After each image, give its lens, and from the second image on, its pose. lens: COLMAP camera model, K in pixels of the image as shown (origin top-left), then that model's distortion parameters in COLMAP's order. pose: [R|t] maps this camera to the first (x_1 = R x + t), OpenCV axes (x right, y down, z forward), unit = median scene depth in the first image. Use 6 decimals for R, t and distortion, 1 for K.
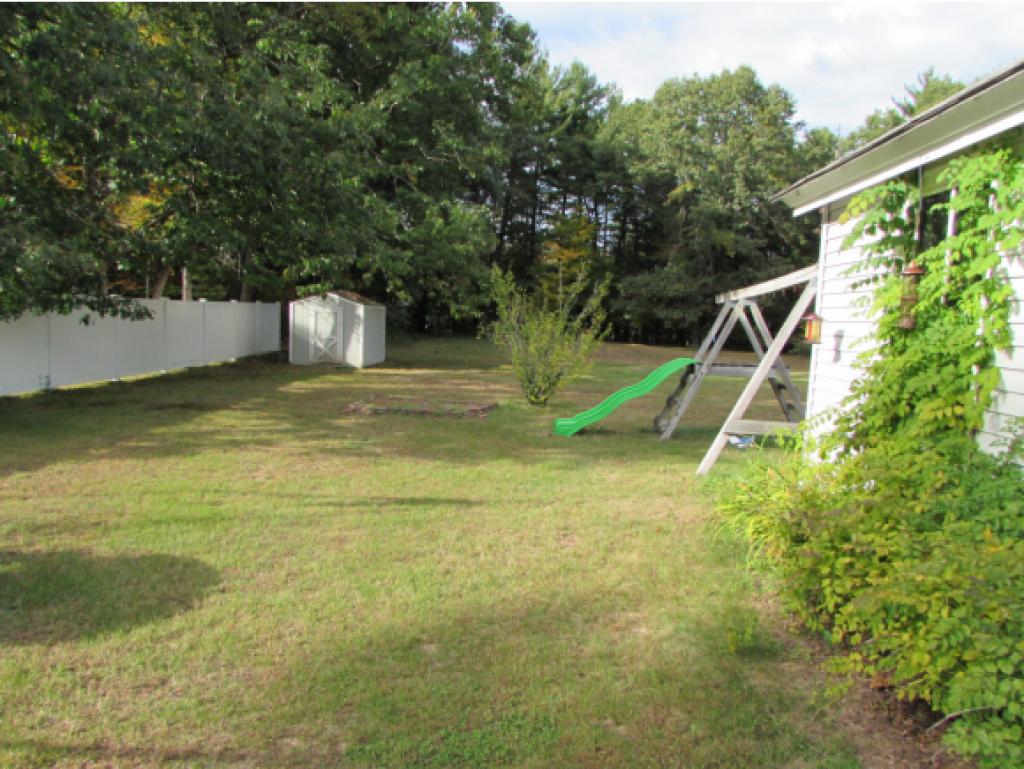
lens RADIAL K [[756.5, 0, 514.9], [0, 756.5, 371.0], [0, 0, 1]] dist [-0.005730, -0.001165]
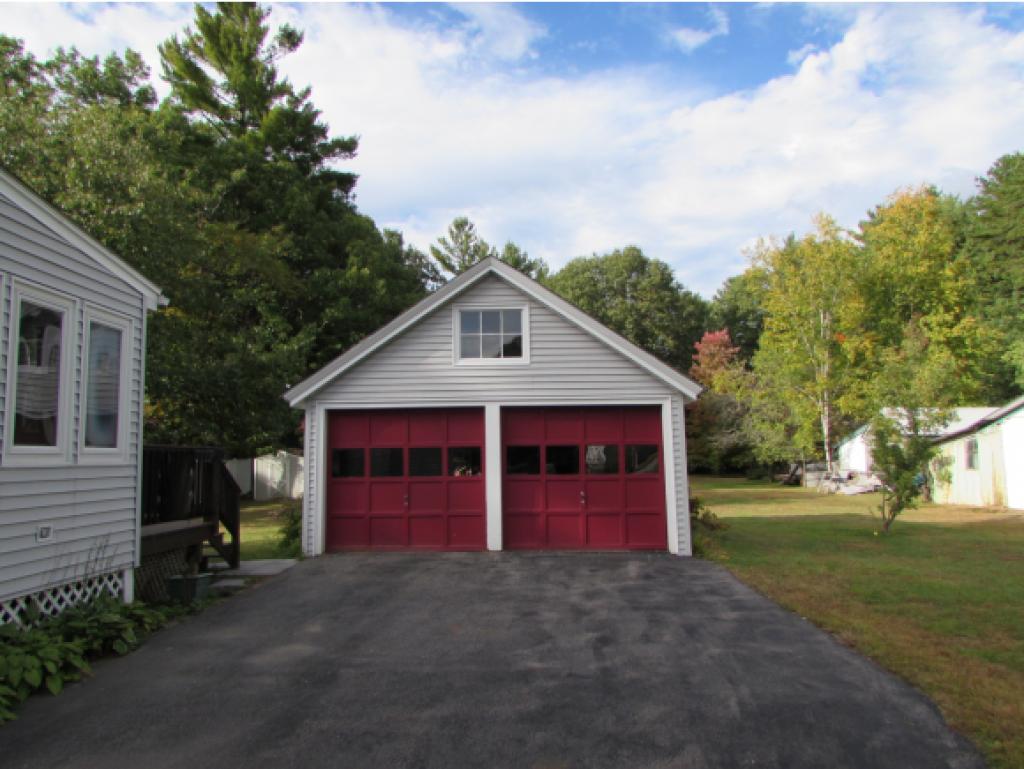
lens RADIAL K [[741.0, 0, 512.0], [0, 741.0, 372.1], [0, 0, 1]] dist [-0.004640, 0.000484]
pose [[0.998141, -0.060052, 0.010436, 0.081168], [0.060950, 0.981815, -0.179788, 0.013982], [0.000551, 0.180090, 0.983650, -0.185547]]
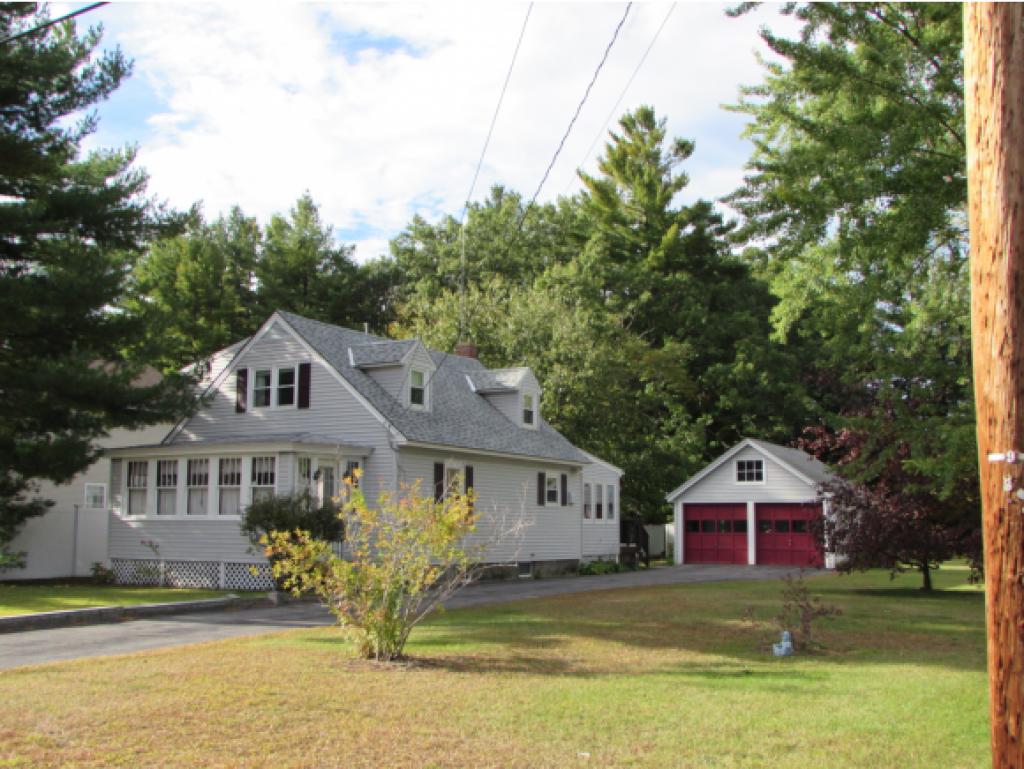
lens RADIAL K [[1113.0, 0, 512.0], [0, 1113.0, 384.5], [0, 0, 1]] dist [-0.089677, 0.002467]
pose [[0.885698, -0.099848, -0.453398, 0.238955], [0.003691, 0.978082, -0.208186, 0.051537], [0.464248, 0.182716, 0.866654, -0.597308]]
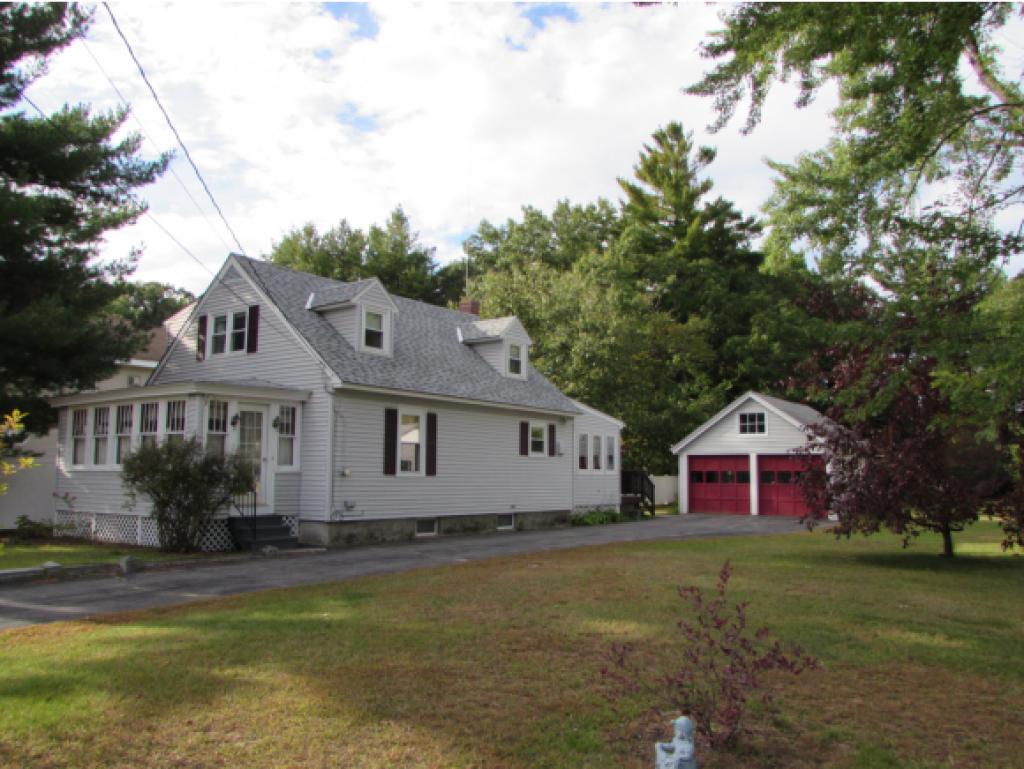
lens RADIAL K [[818.2, 0, 512.0], [0, 818.2, 384.5], [0, 0, 1]] dist [-0.043233, -0.000300]
pose [[0.832048, -0.101234, -0.545387, 0.214789], [-0.007041, 0.981199, -0.192871, 0.040075], [0.554659, 0.164318, 0.815692, -0.457530]]
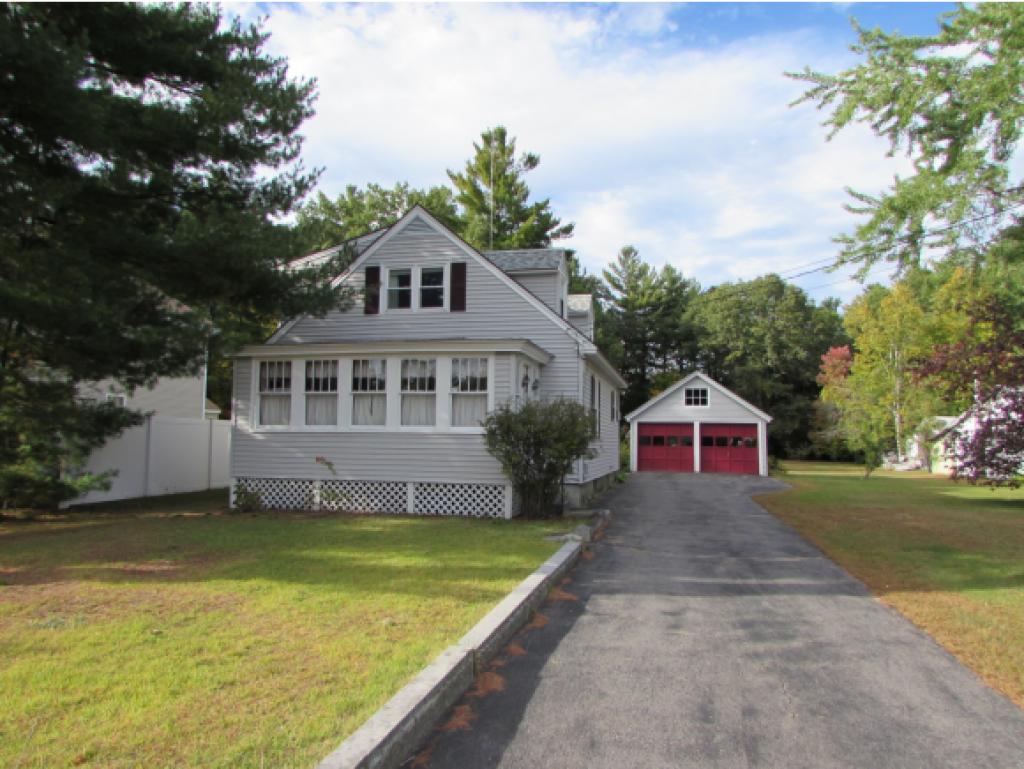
lens RADIAL K [[728.6, 0, 516.3], [0, 728.6, 396.0], [0, 0, 1]] dist [-0.058112, 0.000411]
pose [[0.982659, -0.044649, -0.179968, 0.047340], [0.019747, 0.990256, -0.137855, 0.037309], [0.184369, 0.131911, 0.973965, -0.509059]]
